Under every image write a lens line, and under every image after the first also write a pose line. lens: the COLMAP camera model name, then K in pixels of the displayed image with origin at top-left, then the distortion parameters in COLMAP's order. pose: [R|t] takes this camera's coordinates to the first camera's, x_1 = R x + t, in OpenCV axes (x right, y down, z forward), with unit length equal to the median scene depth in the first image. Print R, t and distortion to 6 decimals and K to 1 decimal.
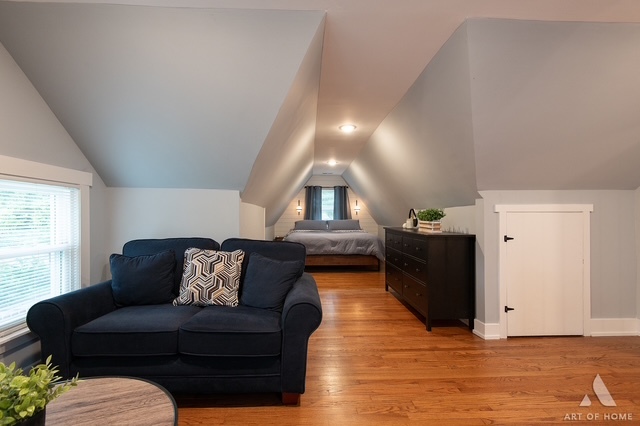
lens RADIAL K [[287.6, 0, 321.2], [0, 287.6, 214.3], [0, 0, 1]] dist [0.003590, -0.000309]
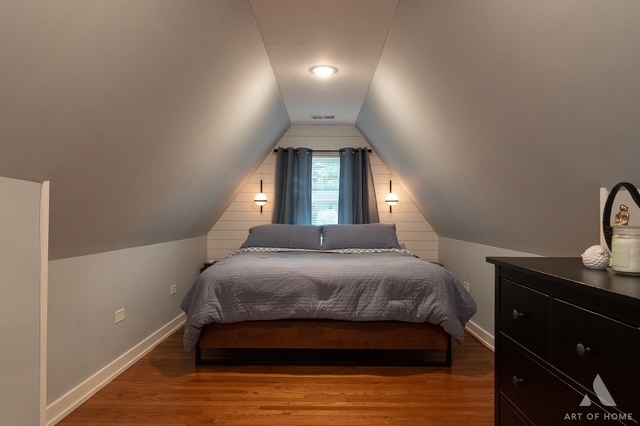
lens RADIAL K [[430.8, 0, 317.8], [0, 430.8, 213.0], [0, 0, 1]] dist [0.048277, 0.000715]
pose [[0.998621, 0.008159, -0.051865, 0.063177], [-0.008311, 0.999962, -0.002717, 0.004752], [0.051840, 0.003144, 0.998650, 0.456186]]
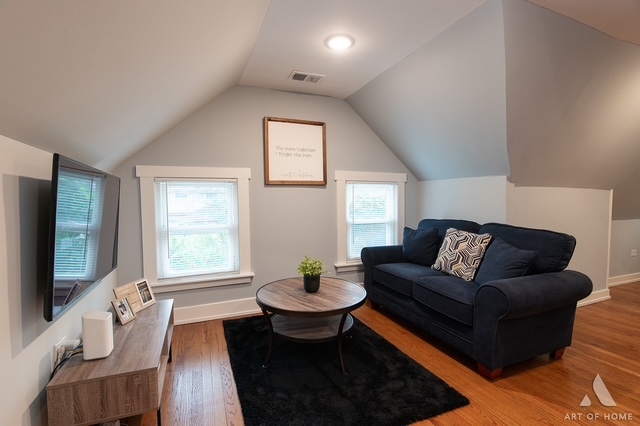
lens RADIAL K [[298.6, 0, 318.7], [0, 298.6, 214.5], [0, 0, 1]] dist [0.002019, -0.000740]
pose [[0.340379, 0.040116, -0.939432, 0.203632], [0.008305, 0.998922, 0.045665, -0.001108], [0.940252, -0.023345, 0.339679, 0.014527]]
